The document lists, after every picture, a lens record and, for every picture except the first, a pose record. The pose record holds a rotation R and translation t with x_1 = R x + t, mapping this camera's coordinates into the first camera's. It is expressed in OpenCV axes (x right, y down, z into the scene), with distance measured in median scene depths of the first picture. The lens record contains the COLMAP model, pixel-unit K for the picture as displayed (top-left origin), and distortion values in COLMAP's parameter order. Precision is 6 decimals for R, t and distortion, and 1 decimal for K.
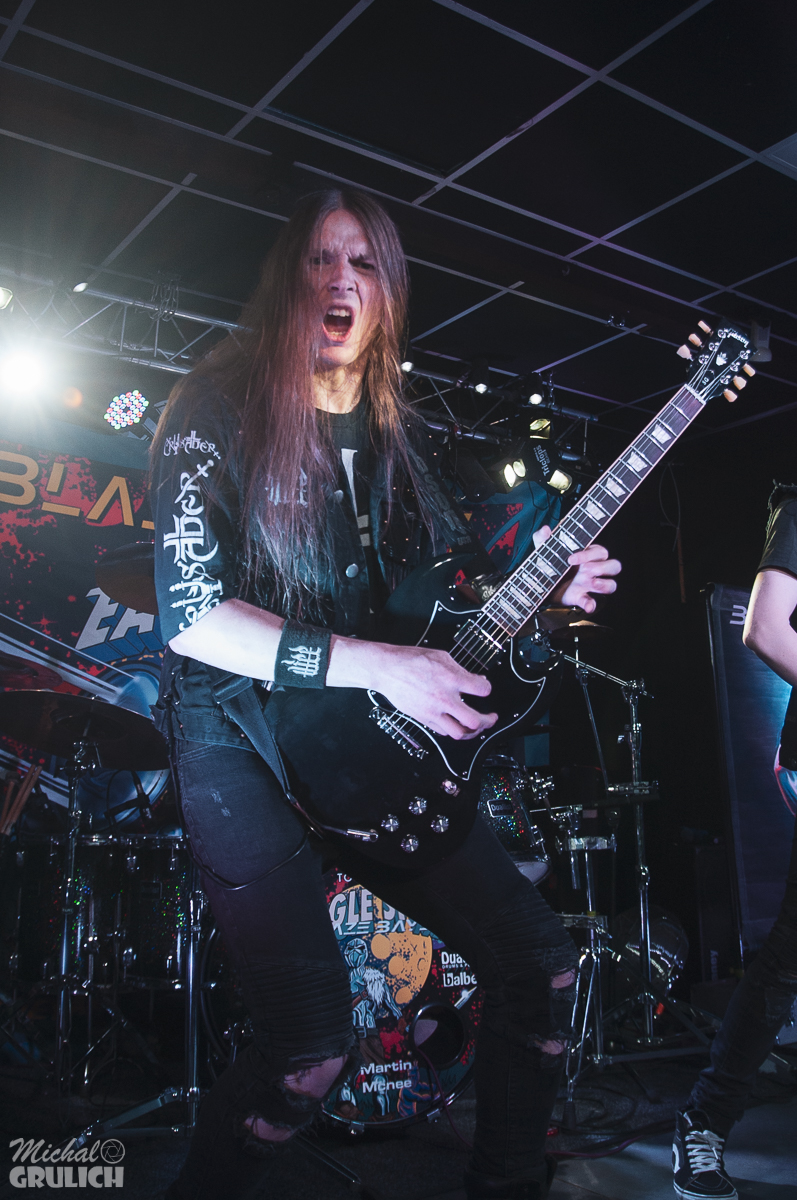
lens RADIAL K [[1093.9, 0, 401.8], [0, 1093.9, 576.2], [0, 0, 1]] dist [-0.108074, -0.005345]
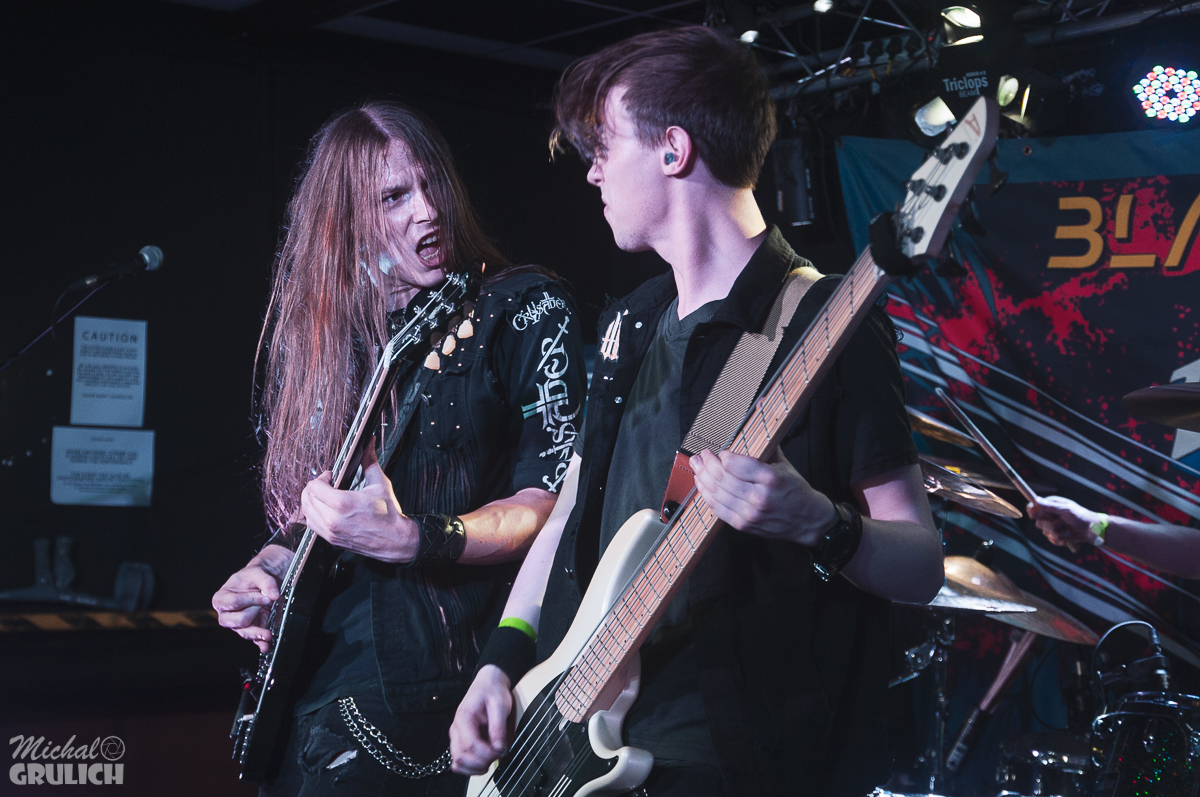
lens RADIAL K [[2020.7, 0, 598.3], [0, 2020.7, 399.3], [0, 0, 1]] dist [-0.008150, 0.043040]
pose [[0.024433, -0.021465, -0.999471, 0.980852], [0.177844, 0.983916, -0.016783, -0.013673], [0.983755, -0.177340, 0.027857, 0.609787]]
